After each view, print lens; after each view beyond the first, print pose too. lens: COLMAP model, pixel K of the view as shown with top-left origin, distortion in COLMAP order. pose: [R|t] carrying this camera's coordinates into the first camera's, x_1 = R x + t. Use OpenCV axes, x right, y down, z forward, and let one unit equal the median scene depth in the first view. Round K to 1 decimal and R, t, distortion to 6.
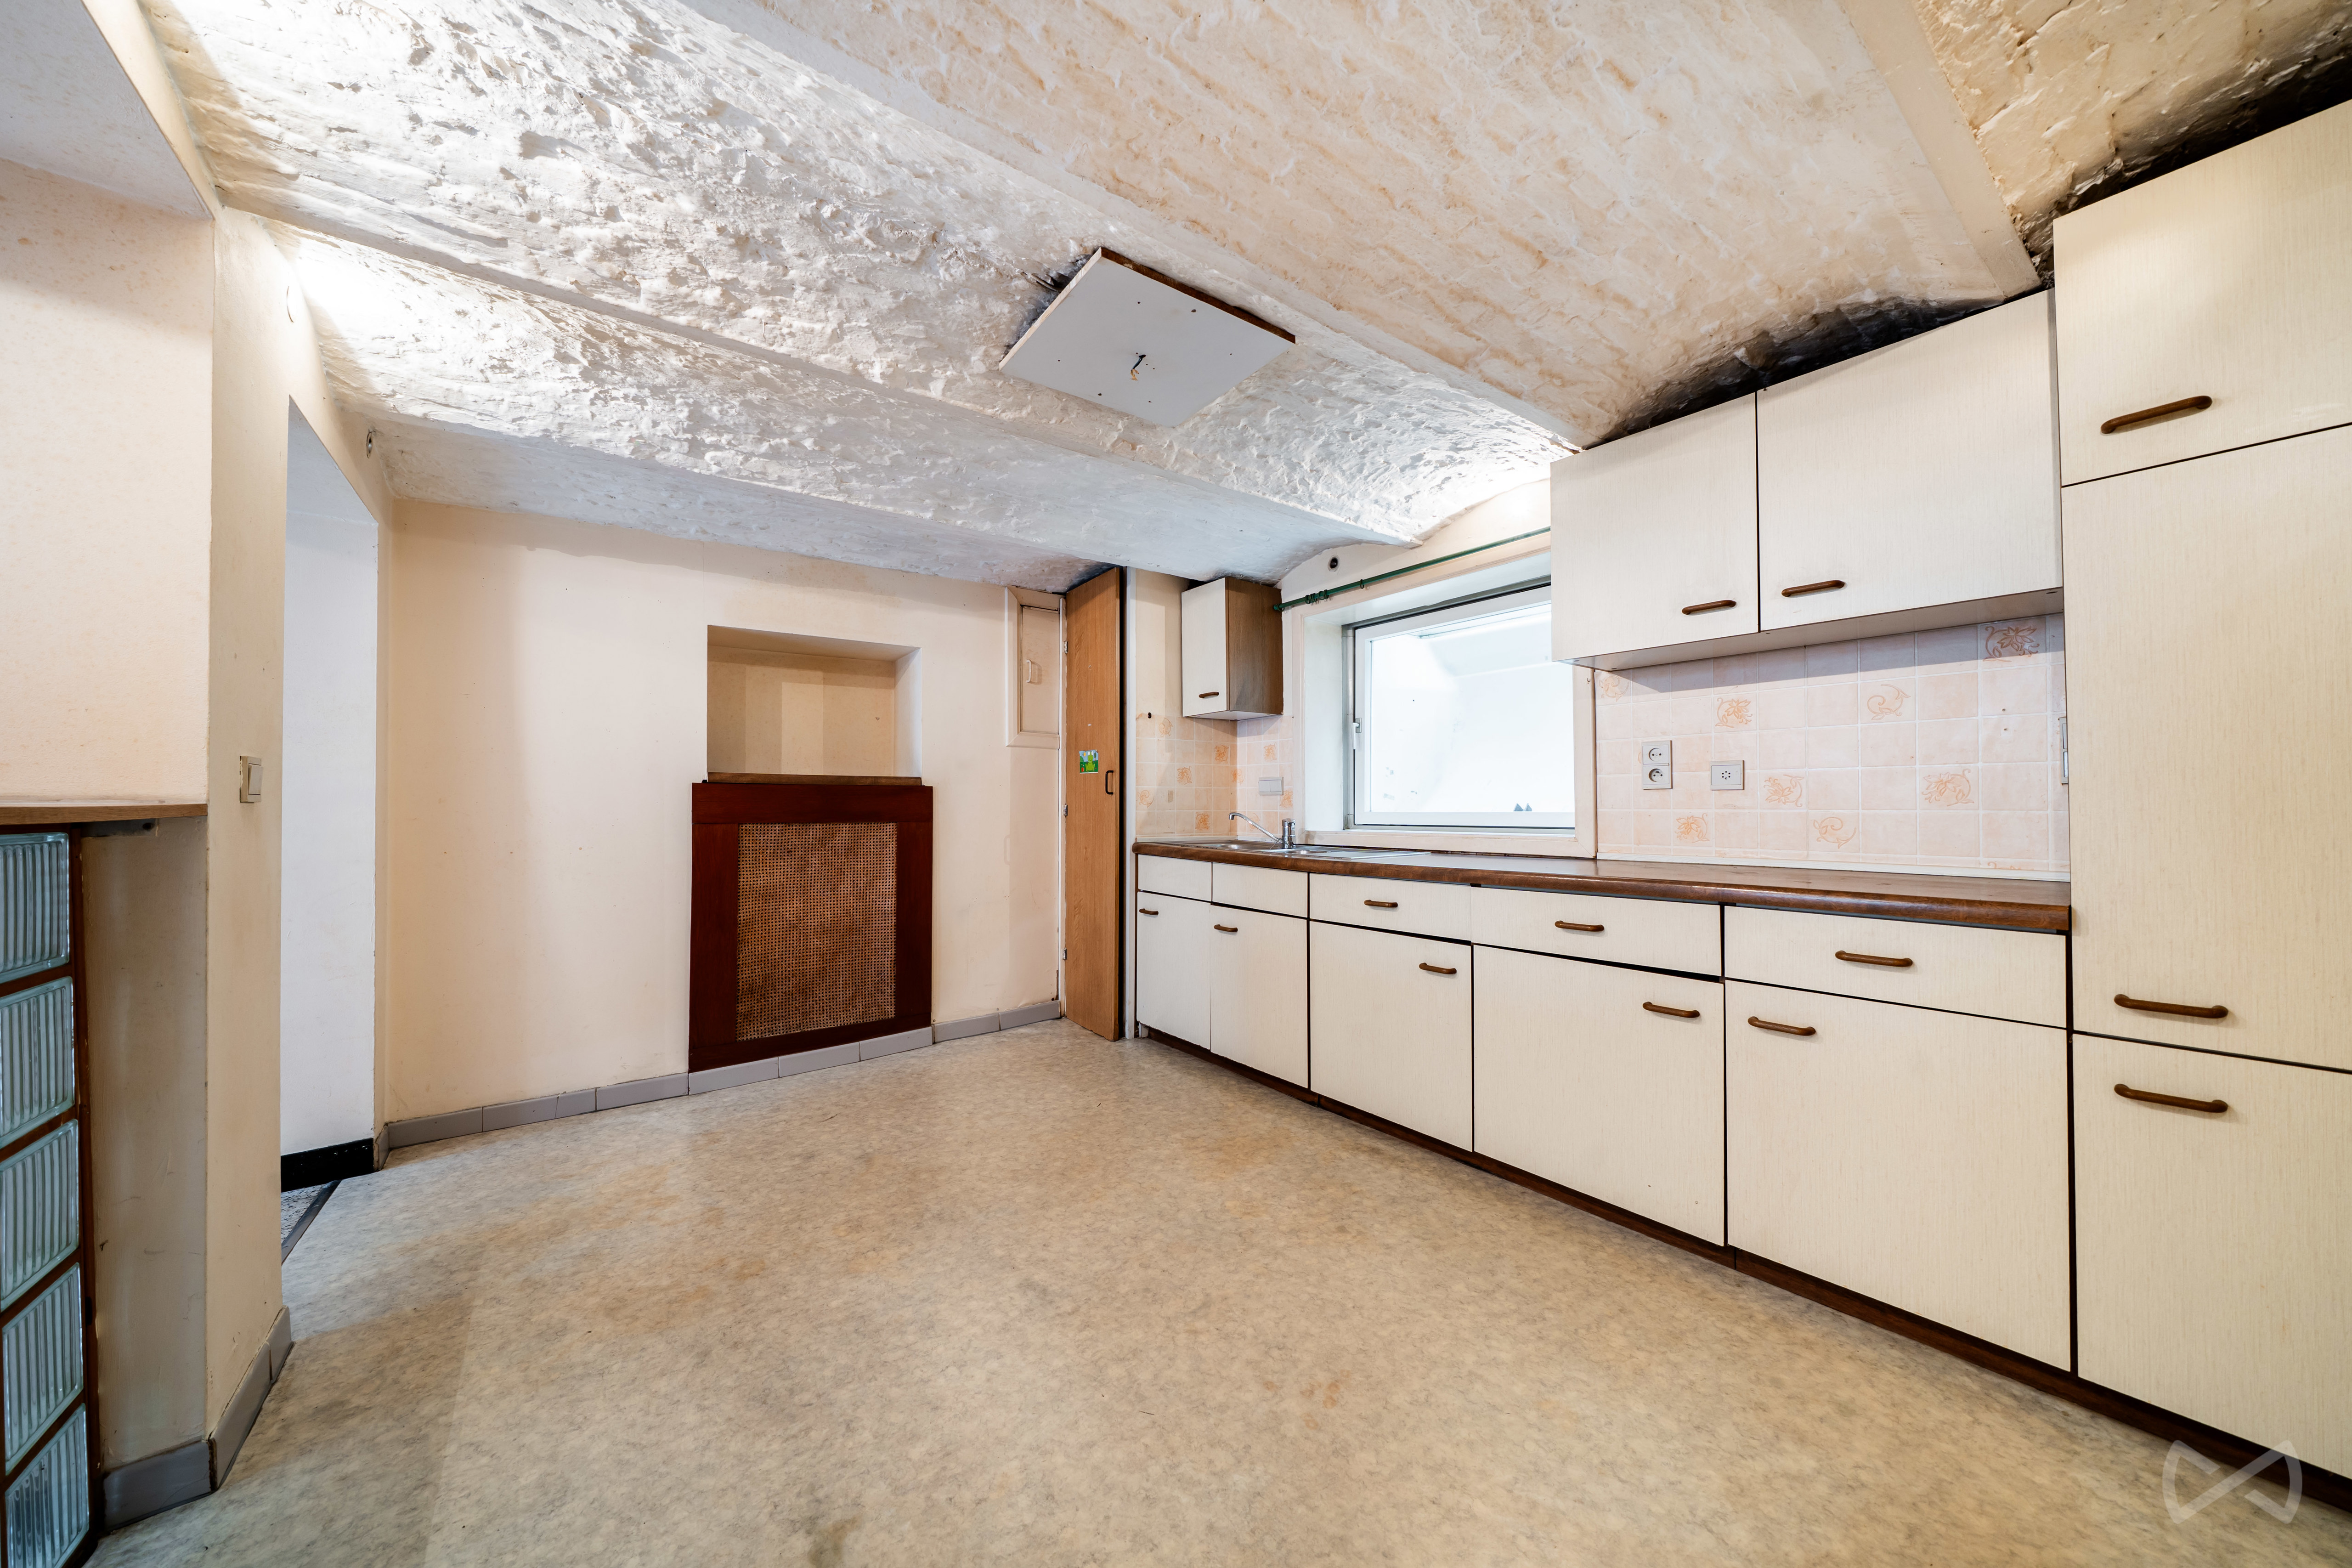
lens RADIAL K [[800.8, 0, 1171.2], [0, 800.8, 798.4], [0, 0, 1]] dist [-0.003229, -0.000220]
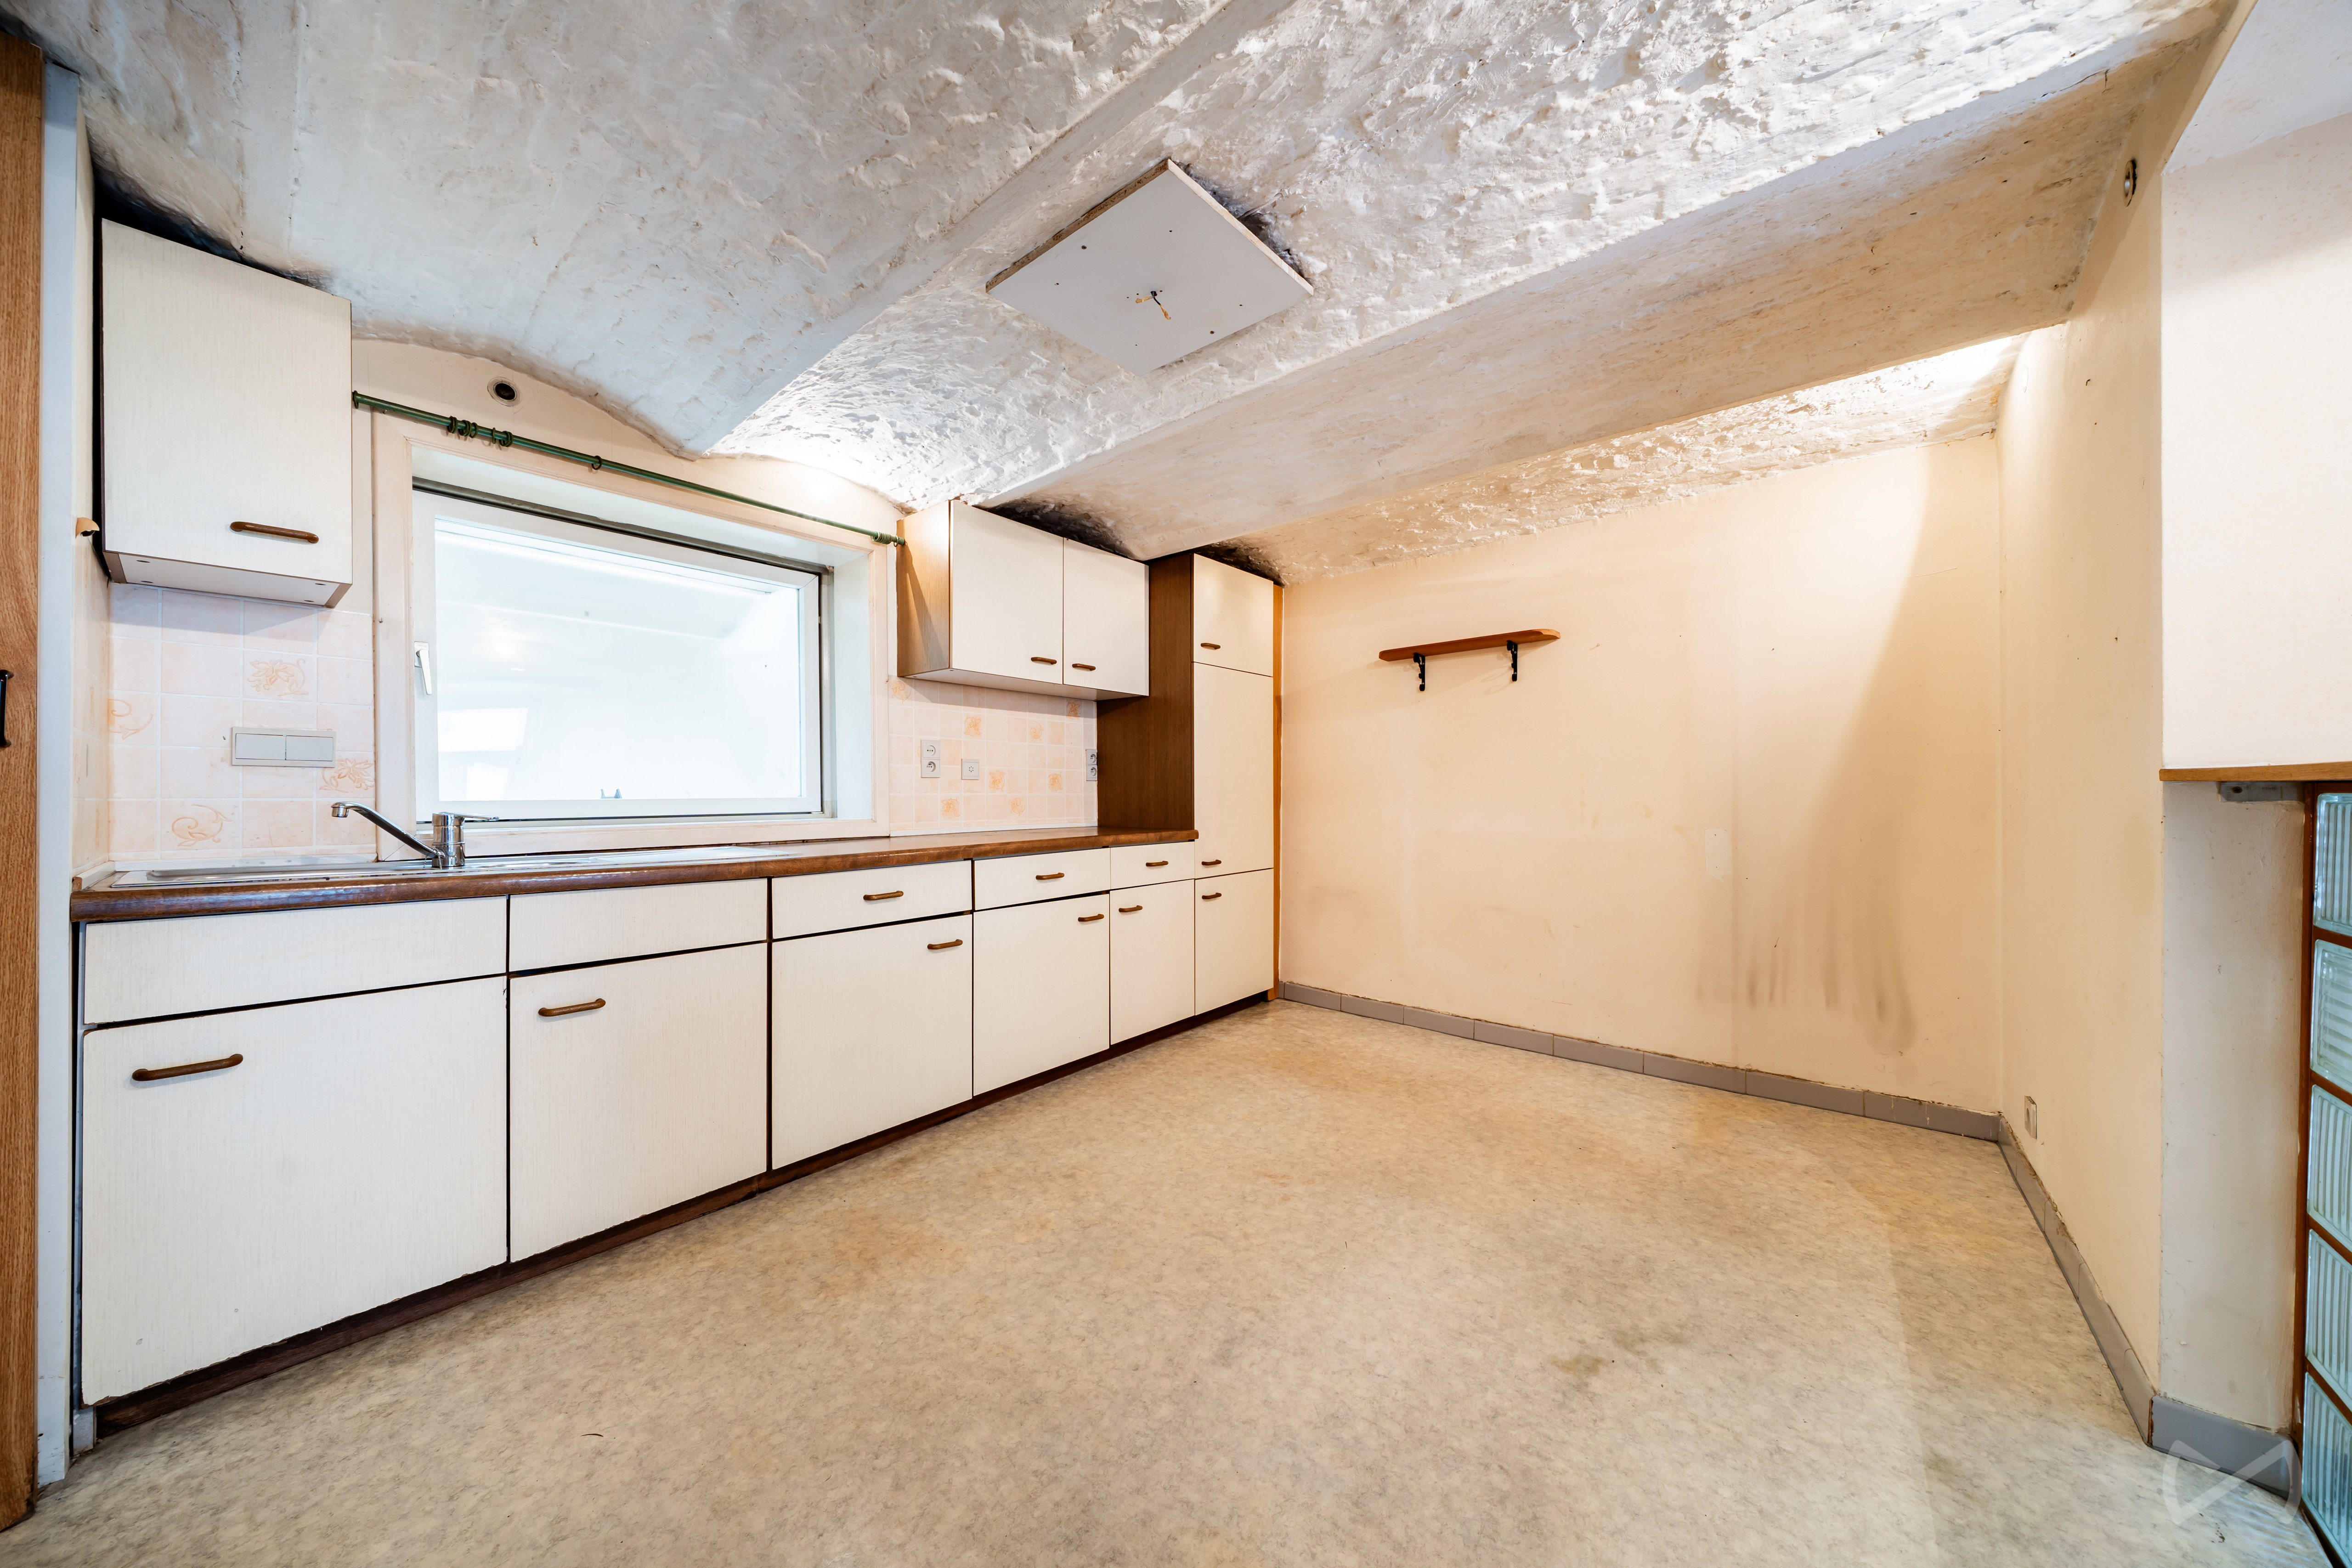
lens RADIAL K [[800.8, 0, 1167.1], [0, 800.8, 796.1], [0, 0, 1]] dist [-0.003229, -0.000220]
pose [[-0.237220, 0.000810, 0.971456, -0.837344], [-0.003390, 0.999993, -0.001661, 0.022226], [-0.971450, -0.003688, -0.237216, 1.080891]]
